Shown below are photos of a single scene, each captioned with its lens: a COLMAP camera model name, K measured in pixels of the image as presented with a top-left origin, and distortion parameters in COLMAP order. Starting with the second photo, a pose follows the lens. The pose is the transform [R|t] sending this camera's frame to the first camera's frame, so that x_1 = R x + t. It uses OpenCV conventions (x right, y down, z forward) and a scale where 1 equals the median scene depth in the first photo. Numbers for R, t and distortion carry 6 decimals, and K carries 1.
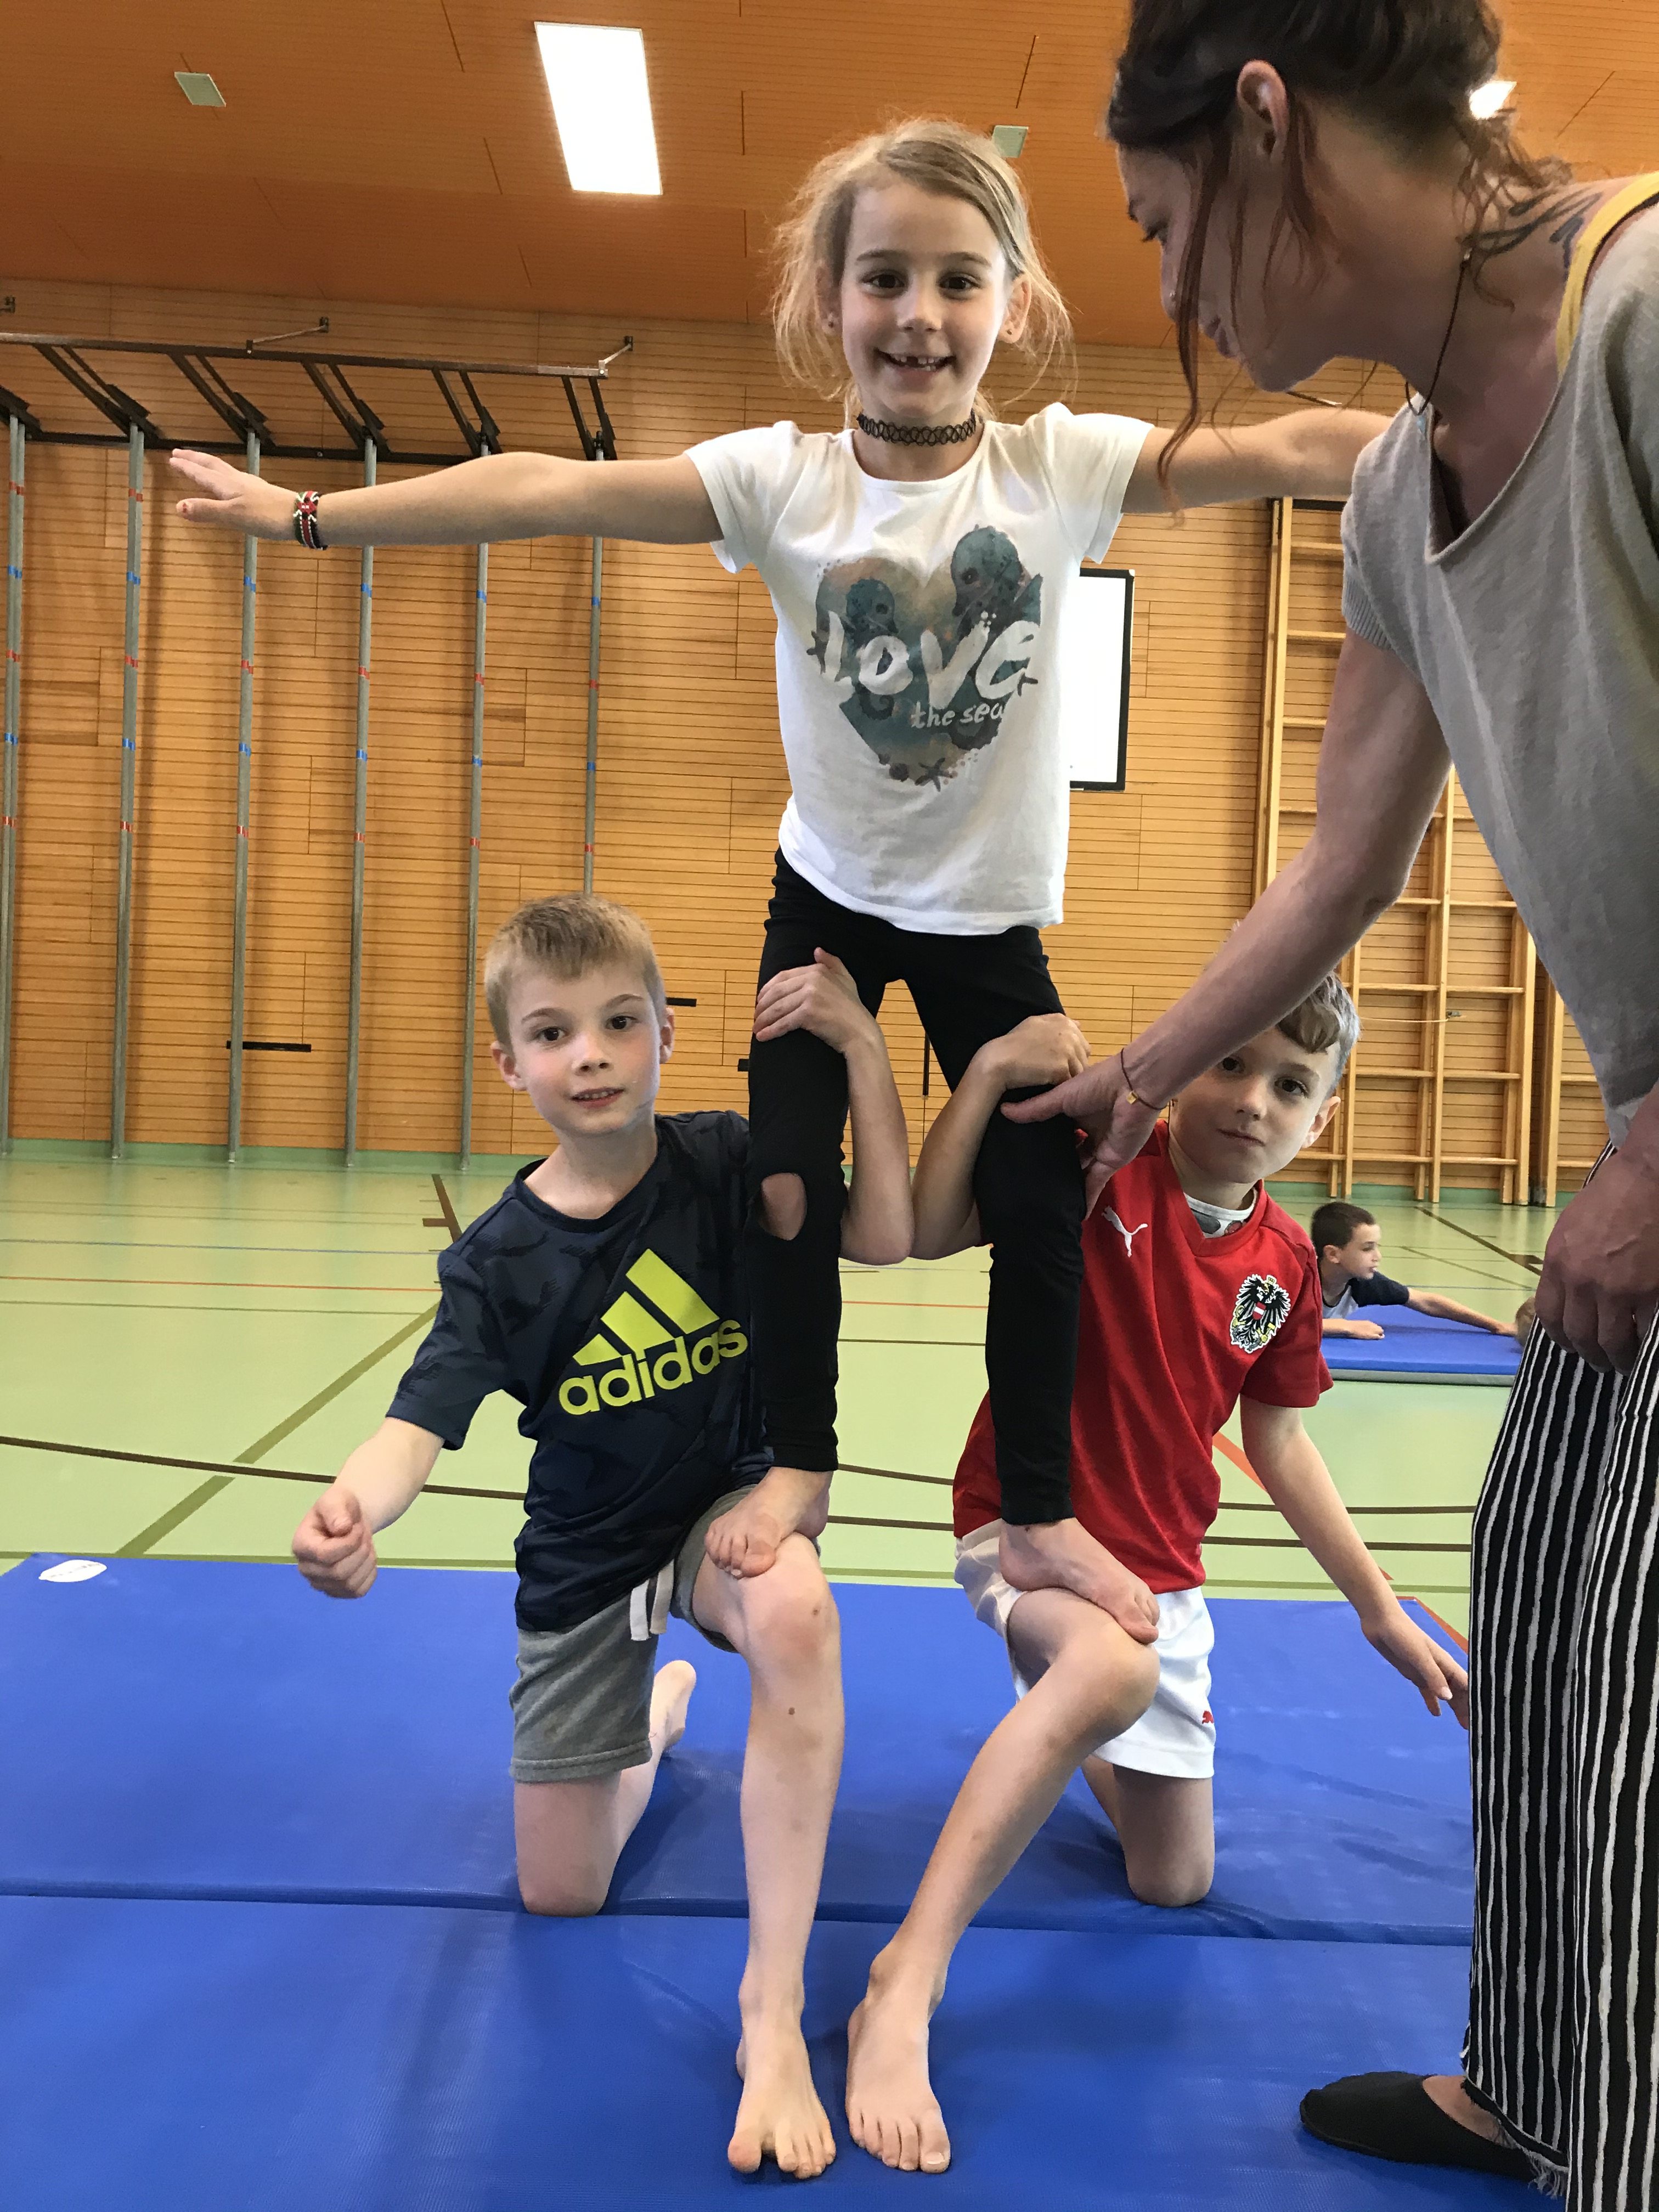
lens RADIAL K [[1759.0, 0, 845.8], [0, 1759.0, 1093.4], [0, 0, 1]] dist [0.005937, 0.020031]
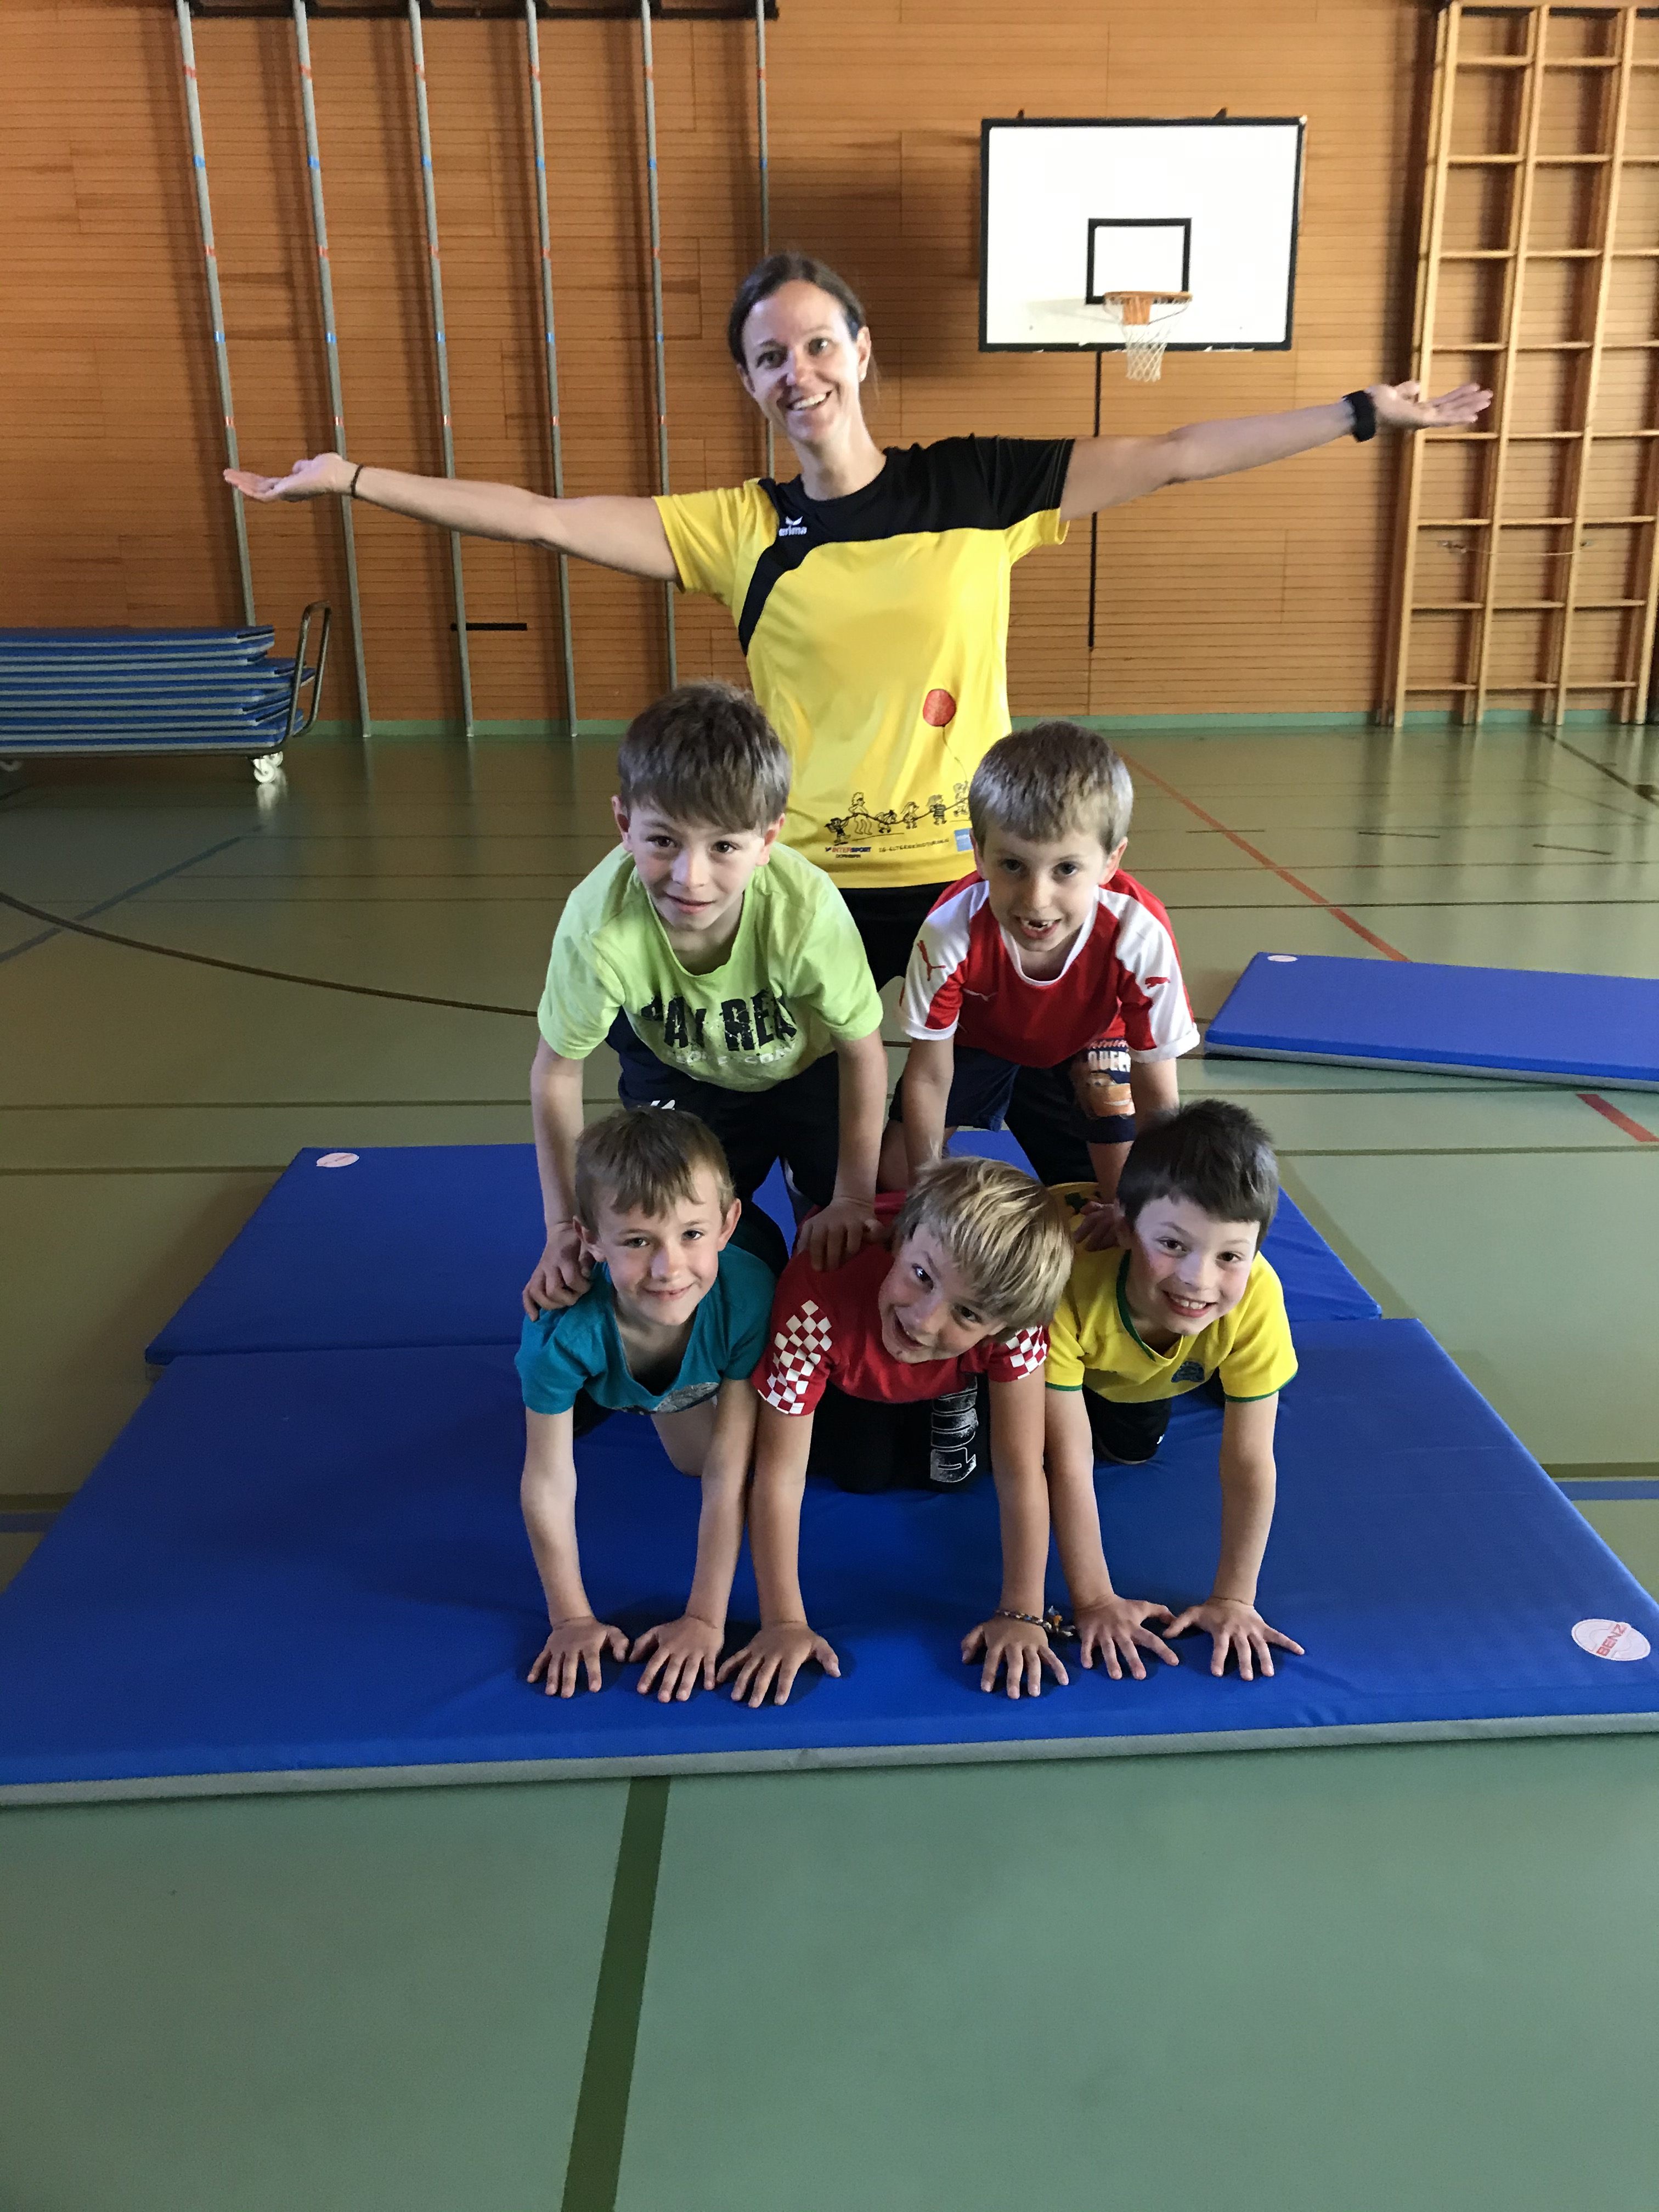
lens RADIAL K [[1759.0, 0, 864.8], [0, 1759.0, 1072.0], [0, 0, 1]] dist [0.005937, 0.020031]
pose [[0.998776, -0.035689, -0.034235, -0.066419], [0.043603, 0.962124, 0.269103, -0.044908], [0.023334, -0.270266, 0.962503, -0.123363]]
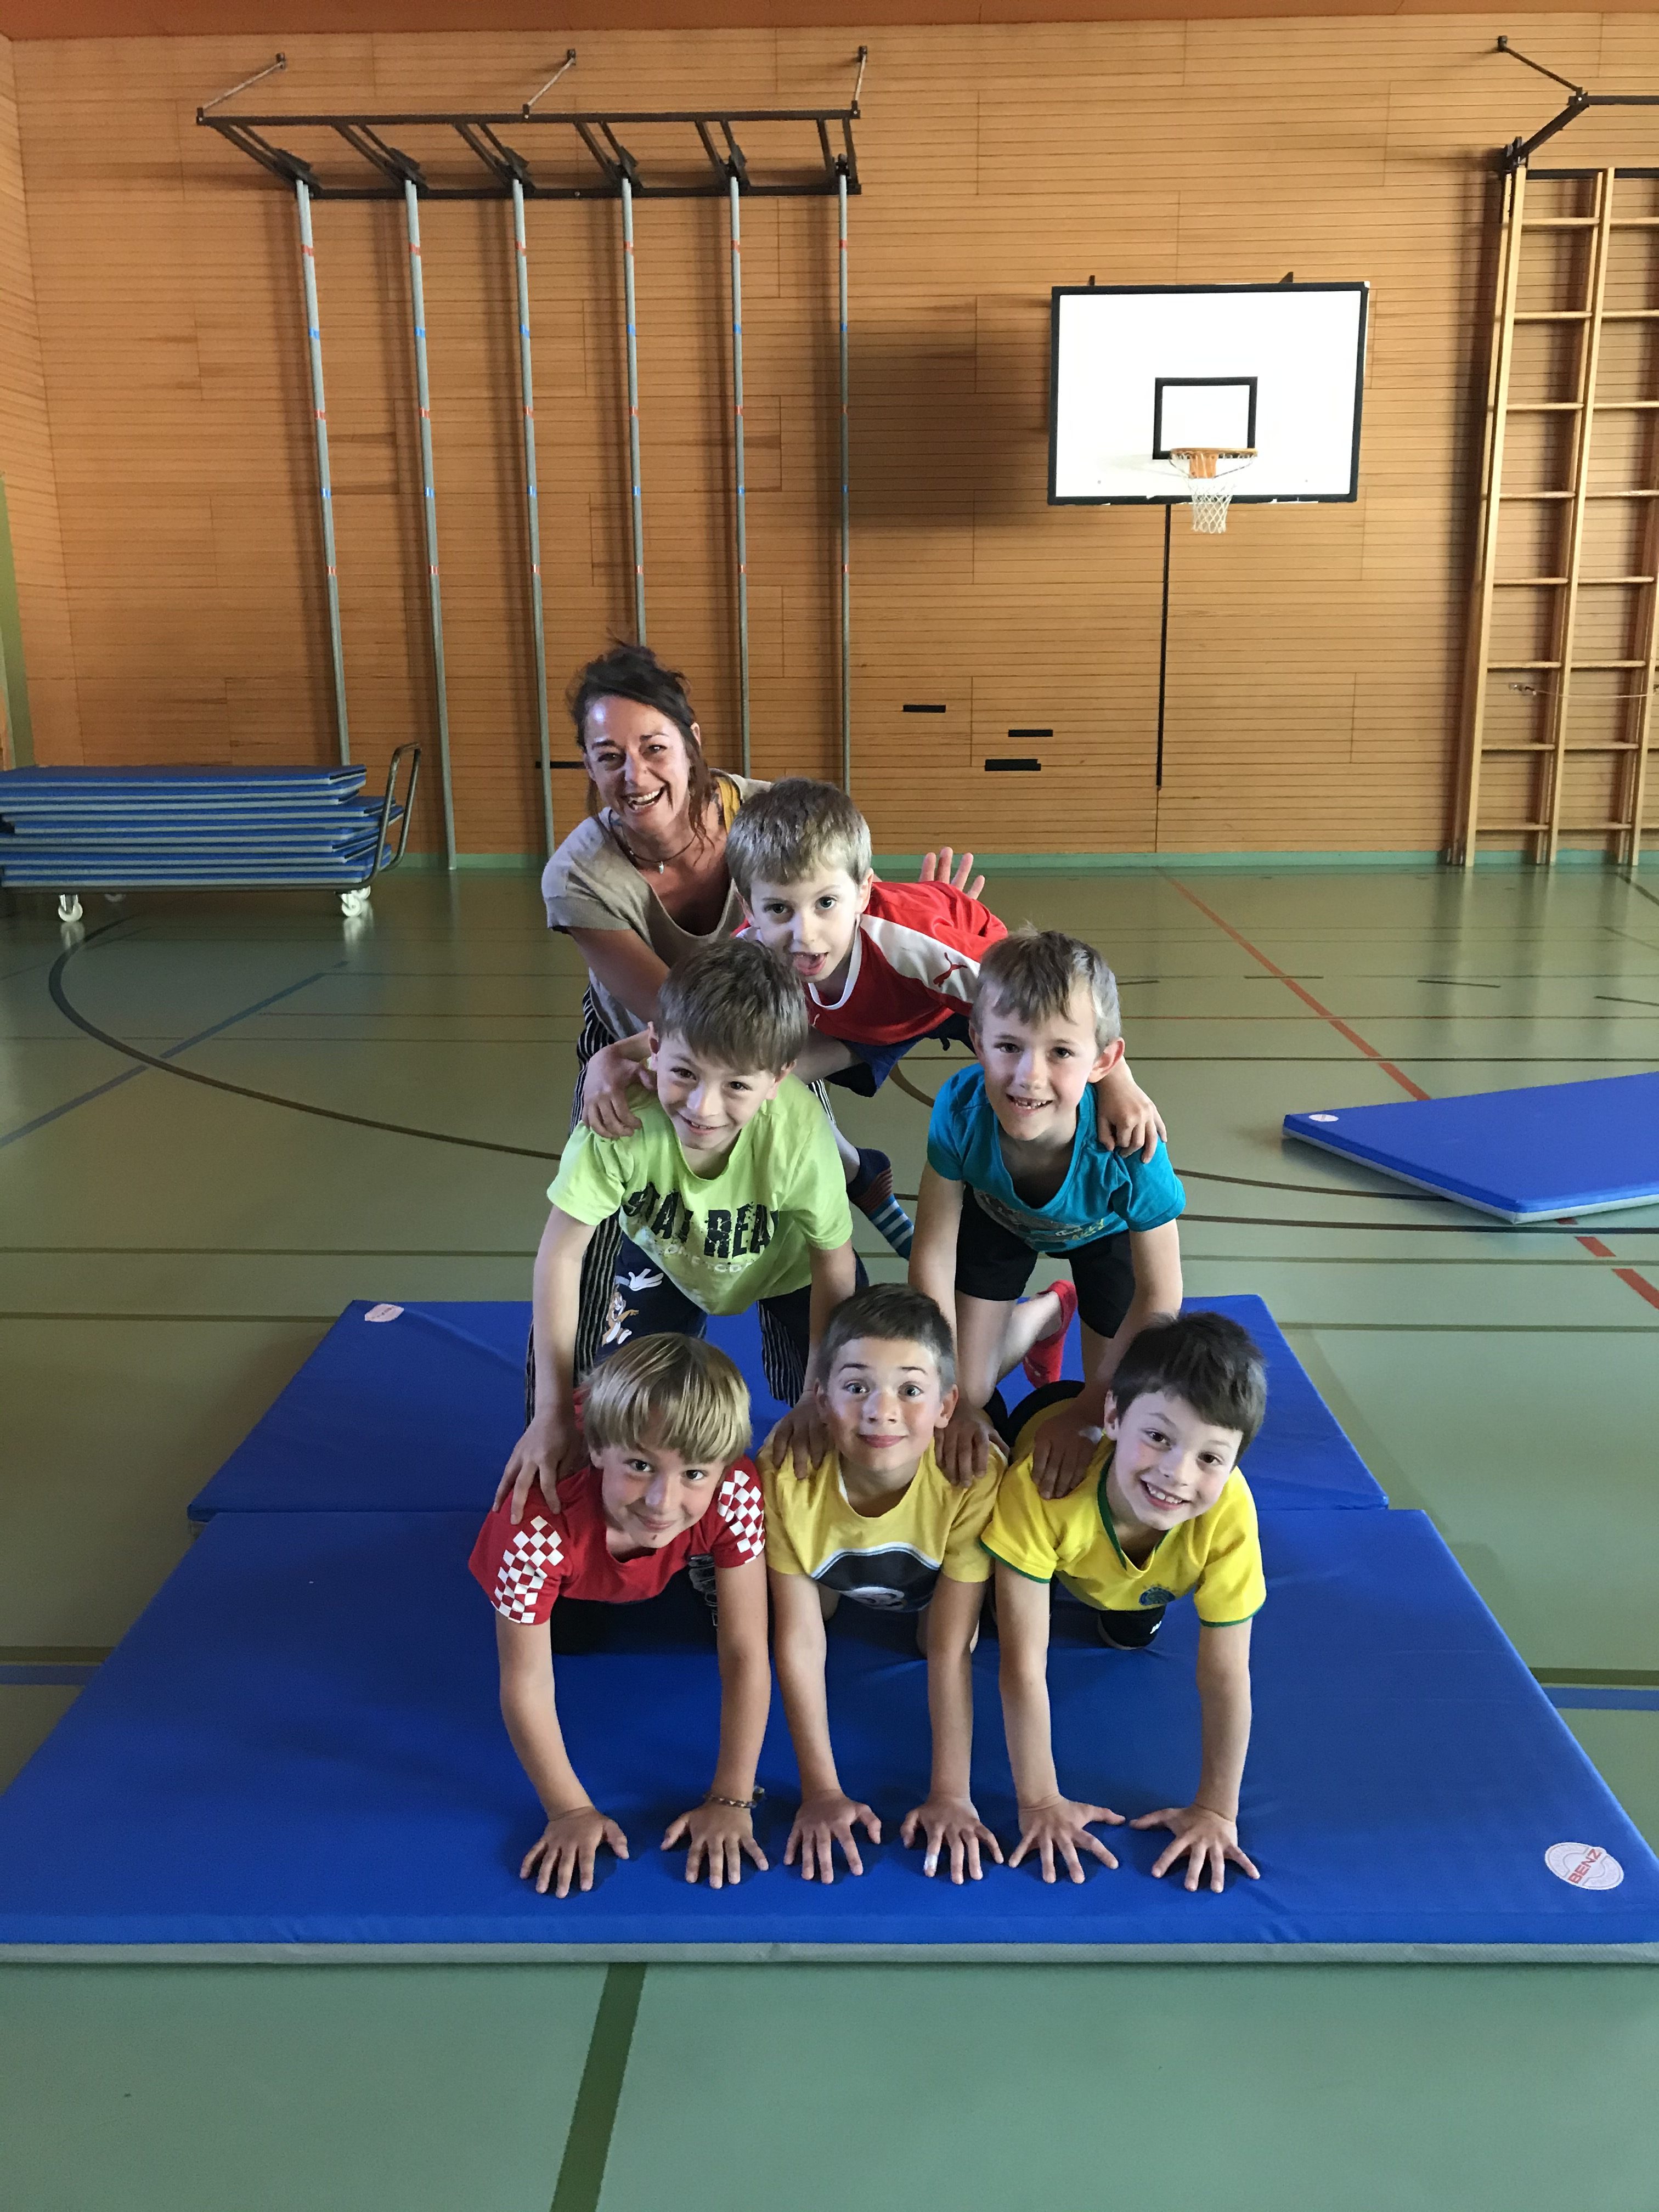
lens RADIAL K [[1759.0, 0, 841.3], [0, 1759.0, 1081.5], [0, 0, 1]] dist [0.005937, 0.020031]
pose [[0.995474, -0.023120, -0.092175, -0.055250], [0.042099, 0.976872, 0.209640, -0.057389], [0.085196, -0.212572, 0.973424, -0.129771]]
